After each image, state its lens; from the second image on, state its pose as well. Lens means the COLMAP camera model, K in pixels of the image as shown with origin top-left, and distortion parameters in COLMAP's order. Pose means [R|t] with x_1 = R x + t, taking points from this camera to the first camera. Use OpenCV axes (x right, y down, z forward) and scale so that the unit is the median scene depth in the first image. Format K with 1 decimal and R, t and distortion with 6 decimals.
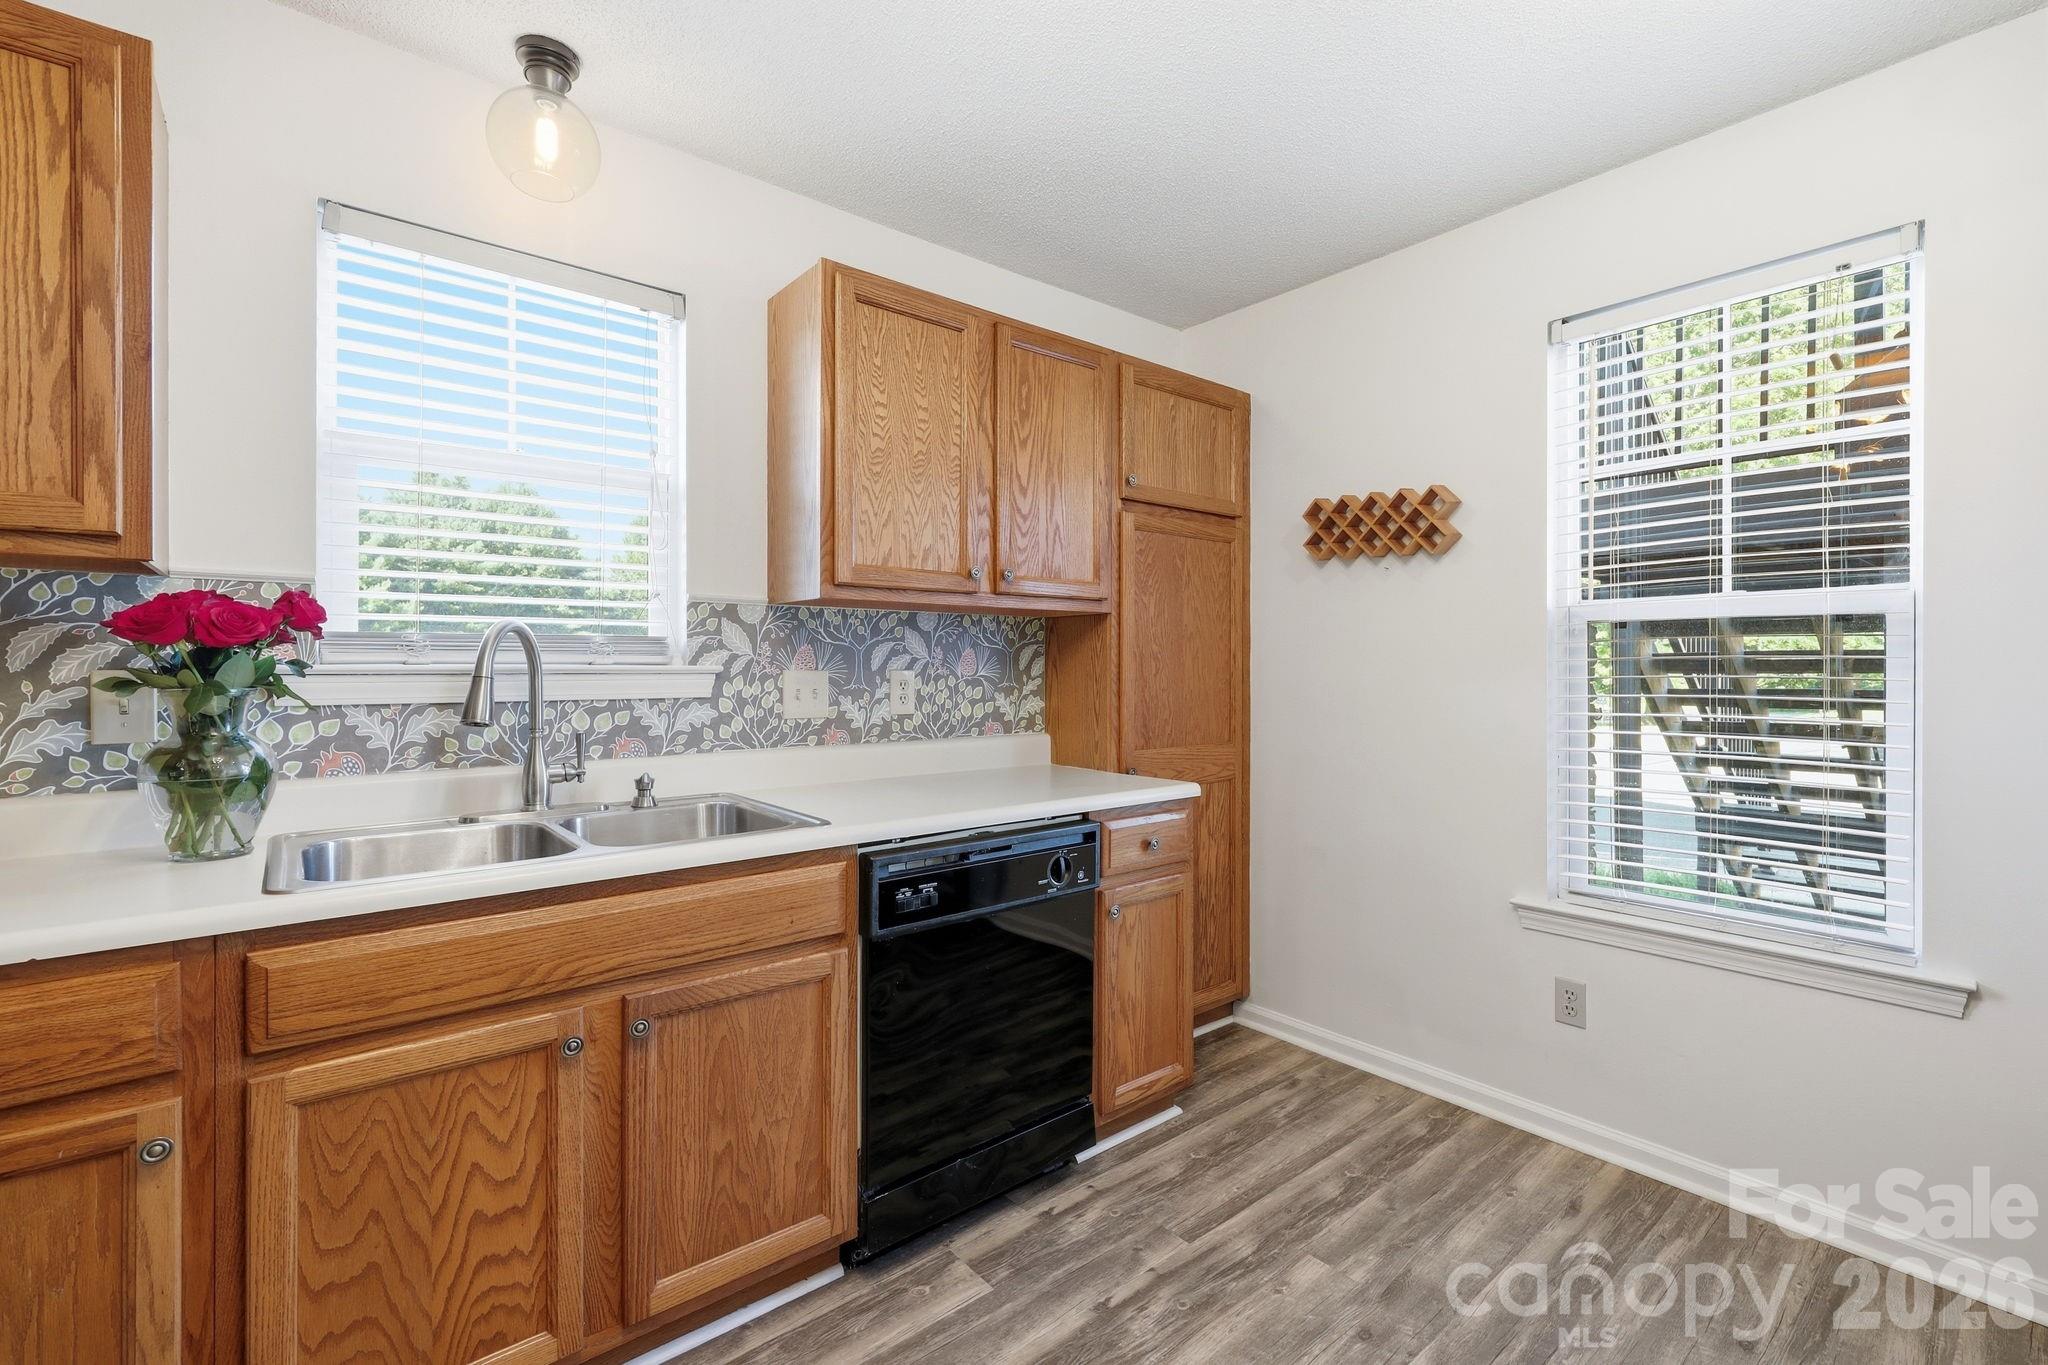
lens RADIAL K [[892.1, 0, 1034.1], [0, 892.1, 670.4], [0, 0, 1]] dist [-0.000400, 0.000004]
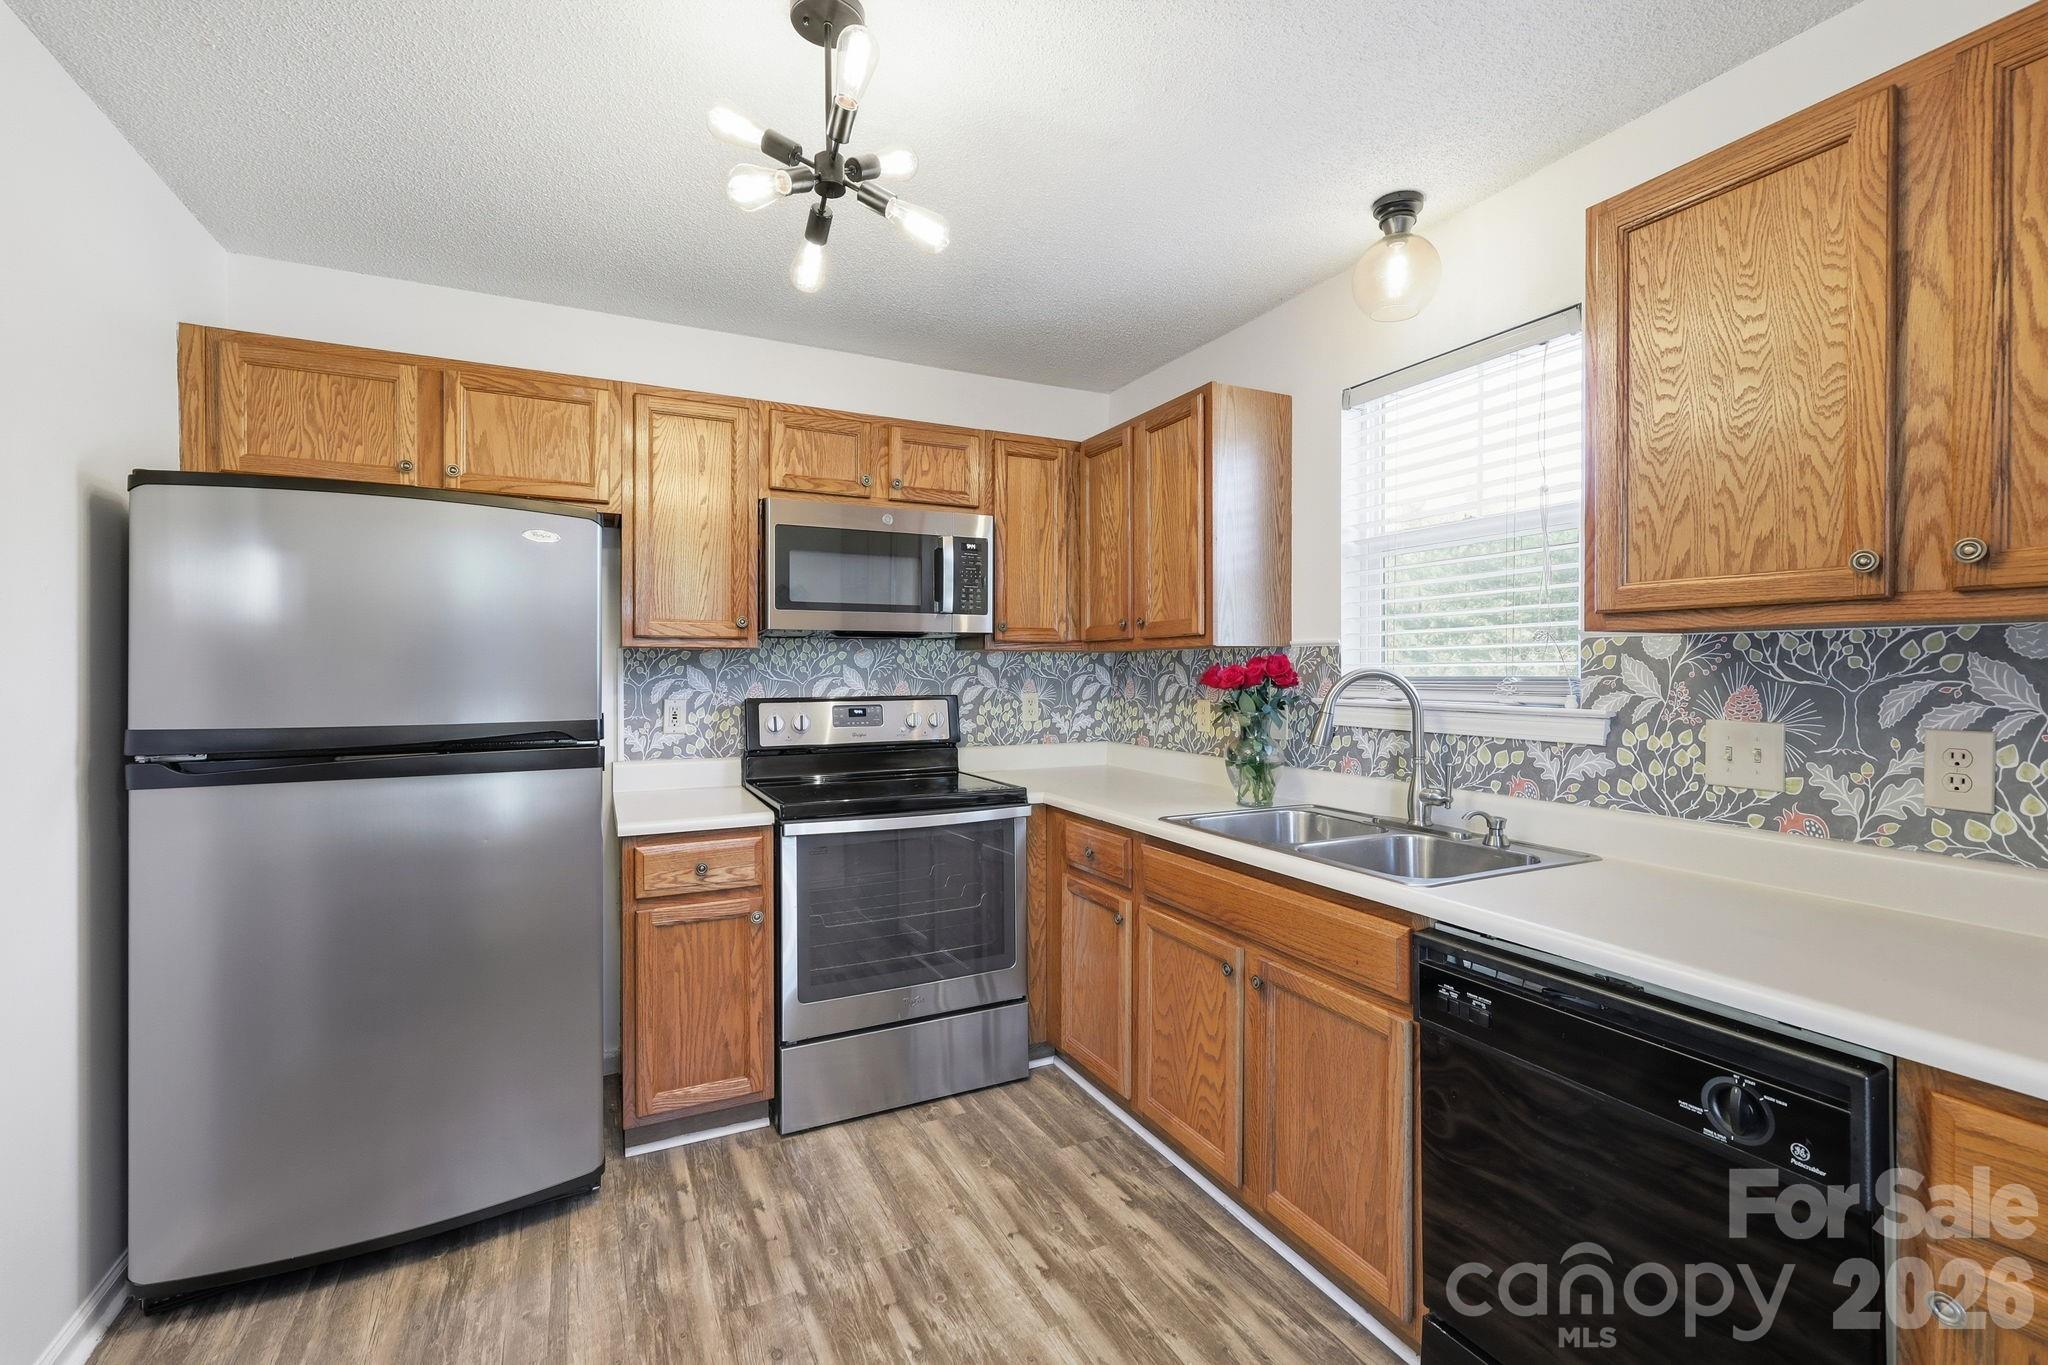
lens RADIAL K [[892.1, 0, 1032.2], [0, 892.1, 669.6], [0, 0, 1]] dist [-0.000400, 0.000004]
pose [[-0.235566, 0.000837, -0.971858, 0.670031], [-0.002535, 0.999996, 0.001476, -0.047787], [0.971855, 0.002812, -0.235563, 0.711388]]
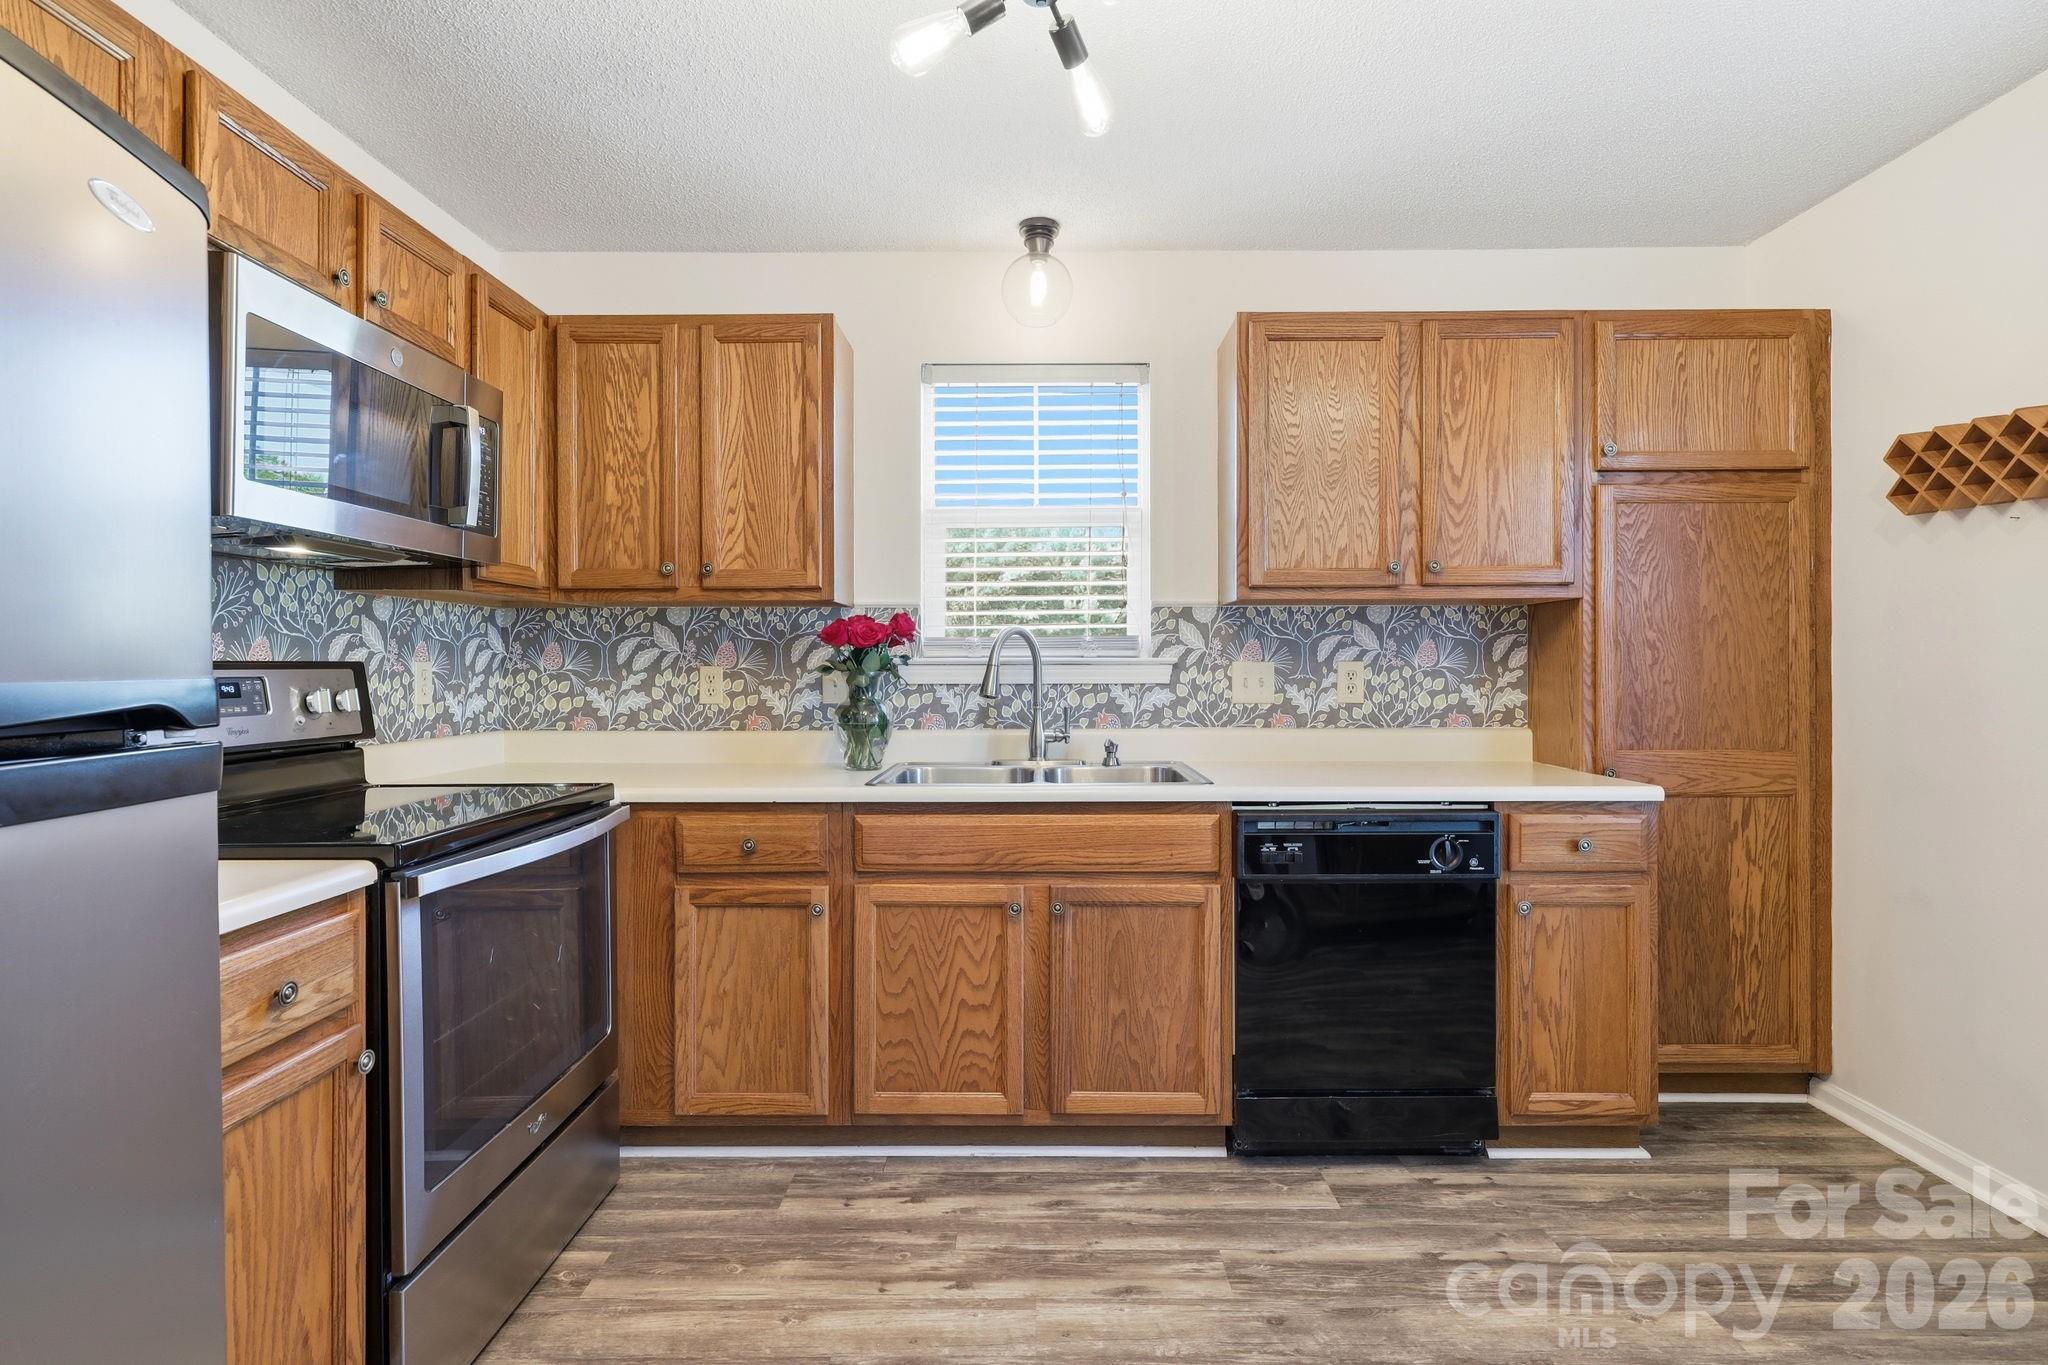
lens RADIAL K [[975.0, 0, 1034.1], [0, 975.0, 666.7], [0, 0, 1]] dist [-0.002820, -0.000818]
pose [[0.764845, -0.002533, -0.644210, 0.392329], [0.000910, 0.999996, -0.002852, 0.011520], [0.644214, 0.001595, 0.764843, -0.165325]]
